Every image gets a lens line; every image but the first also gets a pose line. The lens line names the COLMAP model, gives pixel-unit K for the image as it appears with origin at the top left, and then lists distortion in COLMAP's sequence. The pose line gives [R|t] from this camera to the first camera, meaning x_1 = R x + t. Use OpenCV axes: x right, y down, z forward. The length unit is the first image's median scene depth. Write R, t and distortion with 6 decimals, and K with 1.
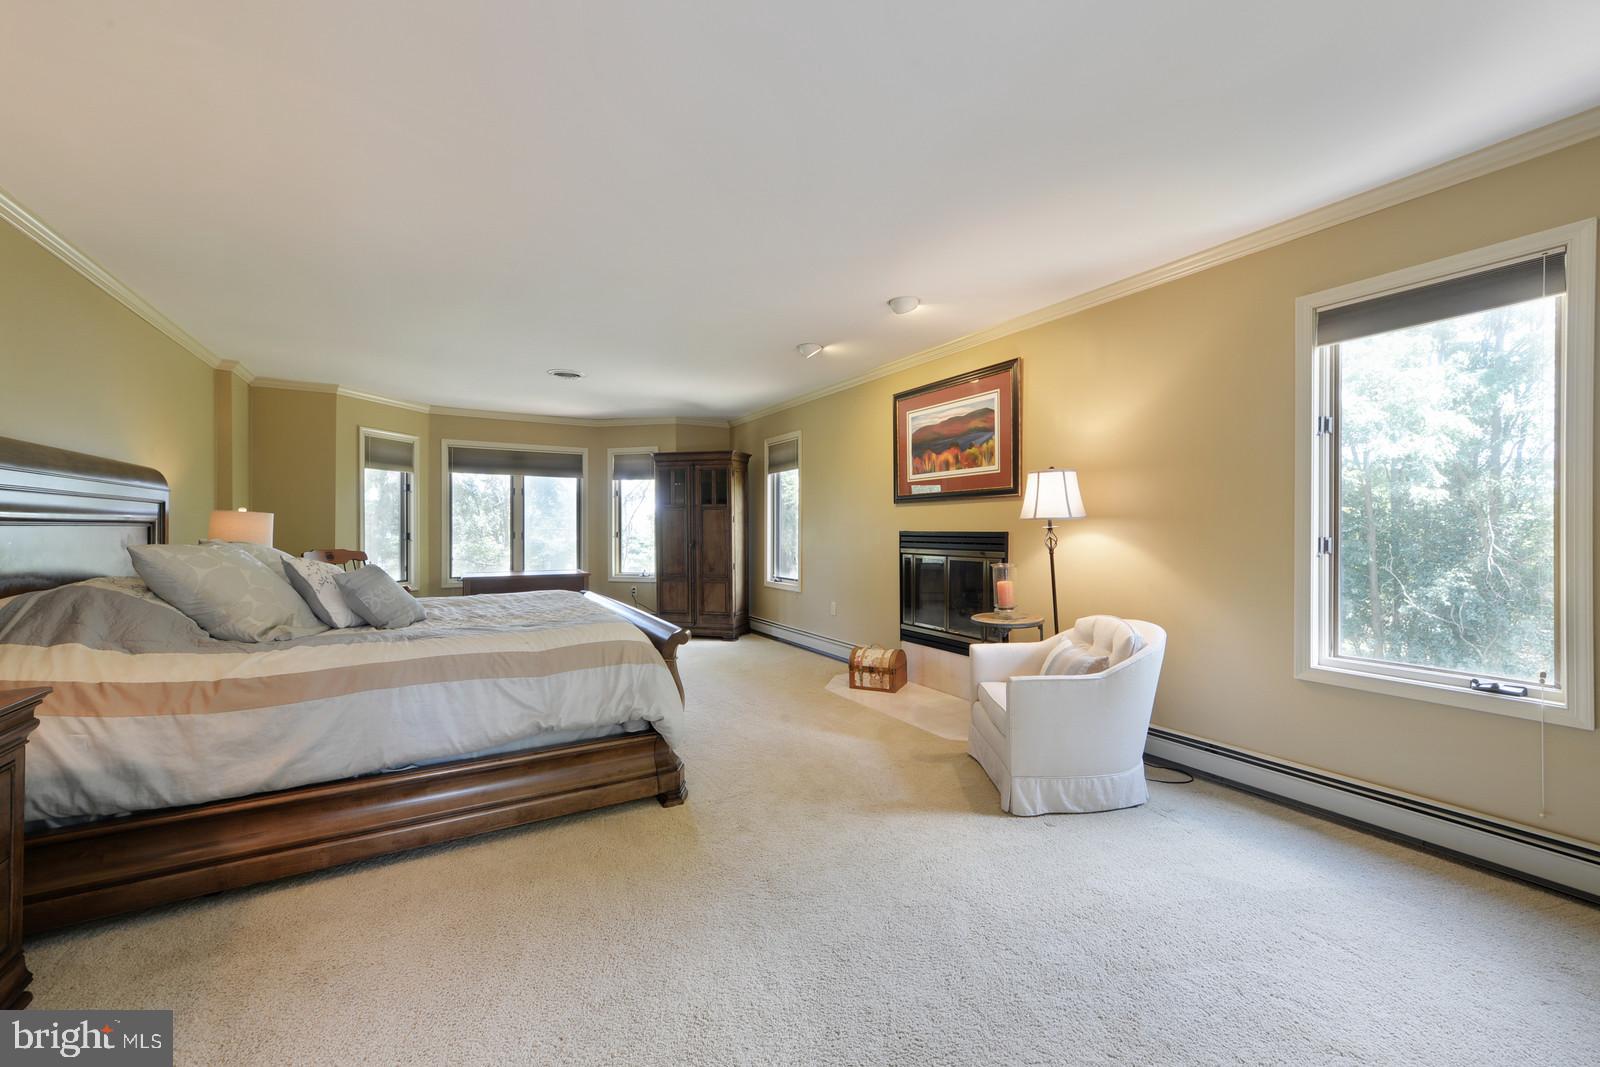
lens RADIAL K [[629.4, 0, 799.7], [0, 629.4, 528.5], [0, 0, 1]] dist [-0.000755, -0.000008]
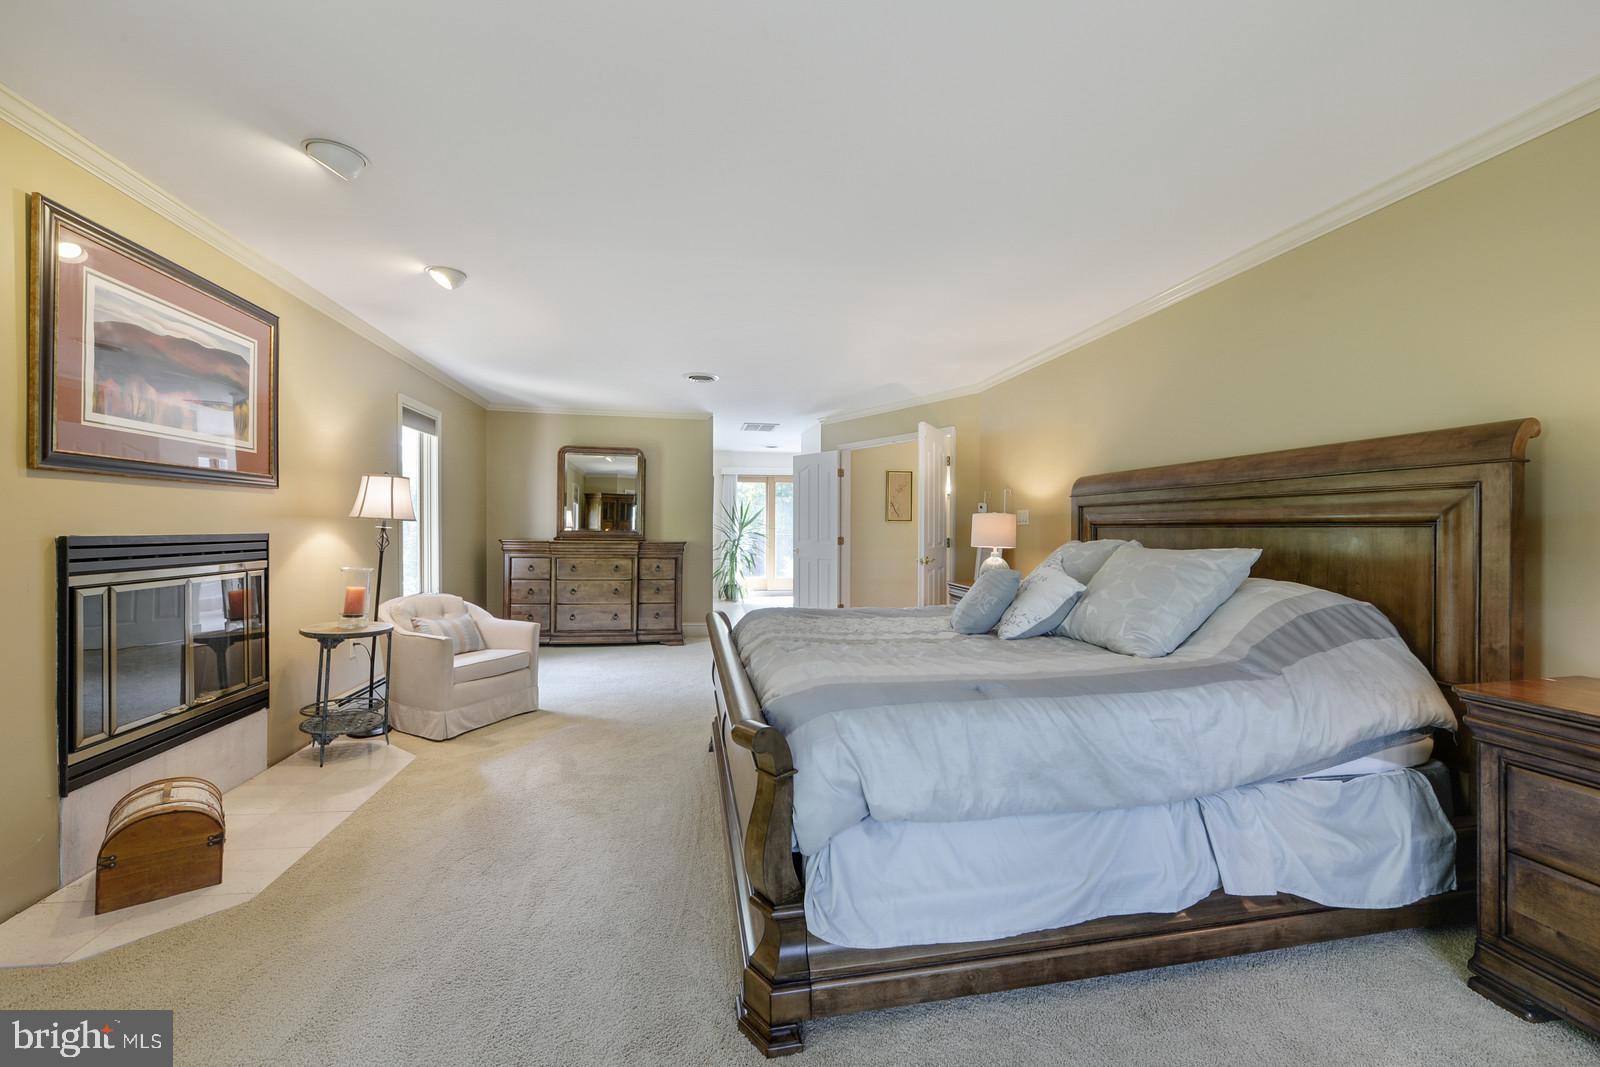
lens RADIAL K [[639.0, 0, 802.4], [0, 639.0, 523.3], [0, 0, 1]] dist [-0.001957, 0.004367]
pose [[-0.936681, 0.002751, 0.350173, -2.148796], [0.001025, 0.999986, -0.005113, -0.009799], [-0.350183, -0.004430, -0.936671, 5.820798]]
